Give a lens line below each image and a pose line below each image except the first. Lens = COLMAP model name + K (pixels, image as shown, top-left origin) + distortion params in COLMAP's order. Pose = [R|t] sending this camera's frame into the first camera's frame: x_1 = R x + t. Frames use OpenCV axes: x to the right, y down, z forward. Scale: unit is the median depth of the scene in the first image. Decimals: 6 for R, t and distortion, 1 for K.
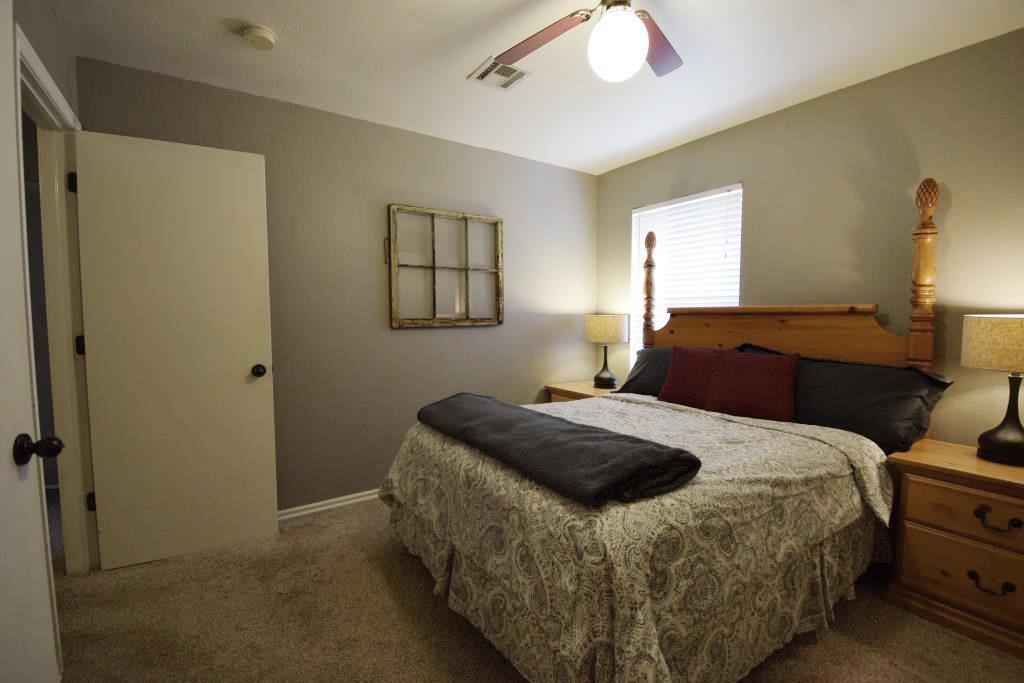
lens RADIAL K [[447.7, 0, 511.3], [0, 447.7, 345.6], [0, 0, 1]] dist [0.002355, -0.011438]
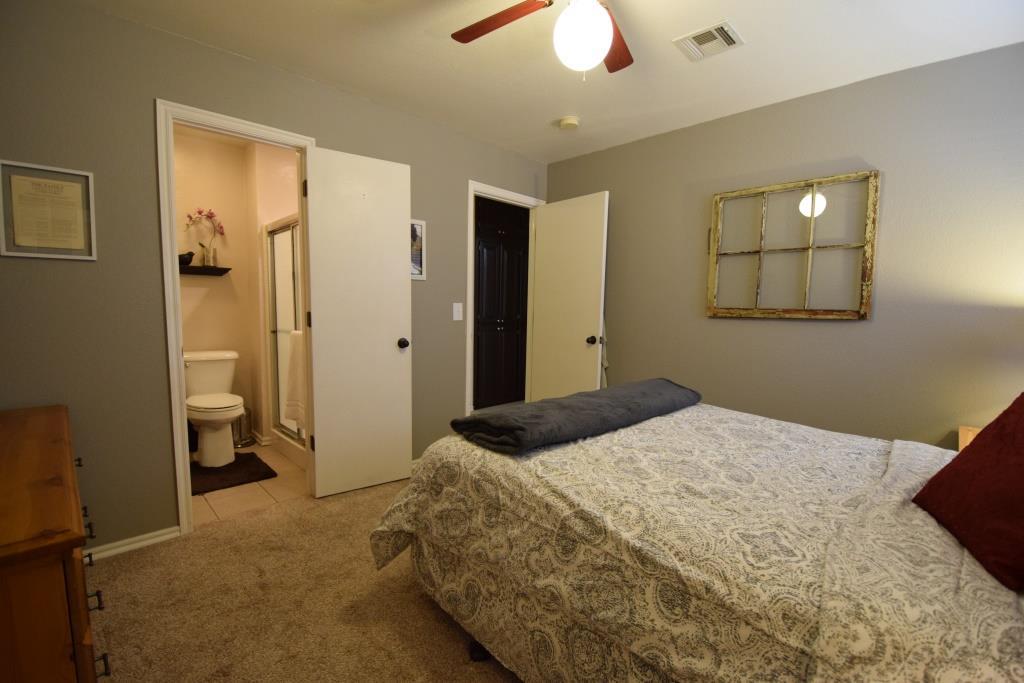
lens RADIAL K [[447.7, 0, 509.3], [0, 447.7, 343.2], [0, 0, 1]] dist [0.002355, -0.011438]
pose [[0.187146, 0.091071, -0.978101, 1.389484], [-0.080693, 0.993753, 0.077089, -0.044338], [0.979012, 0.064499, 0.193325, 0.748716]]
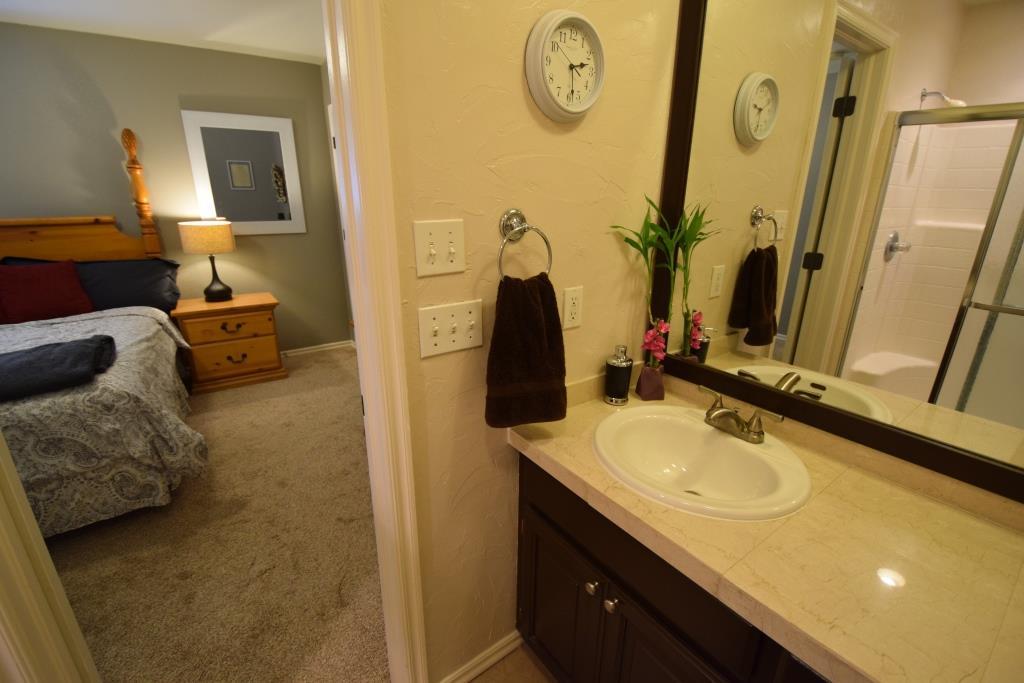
lens RADIAL K [[447.7, 0, 519.2], [0, 447.7, 344.8], [0, 0, 1]] dist [0.002355, -0.011438]
pose [[-0.035314, -0.316050, 0.948085, -0.709995], [0.061063, 0.946222, 0.317703, -0.080320], [-0.997509, 0.069112, -0.014116, -0.231174]]
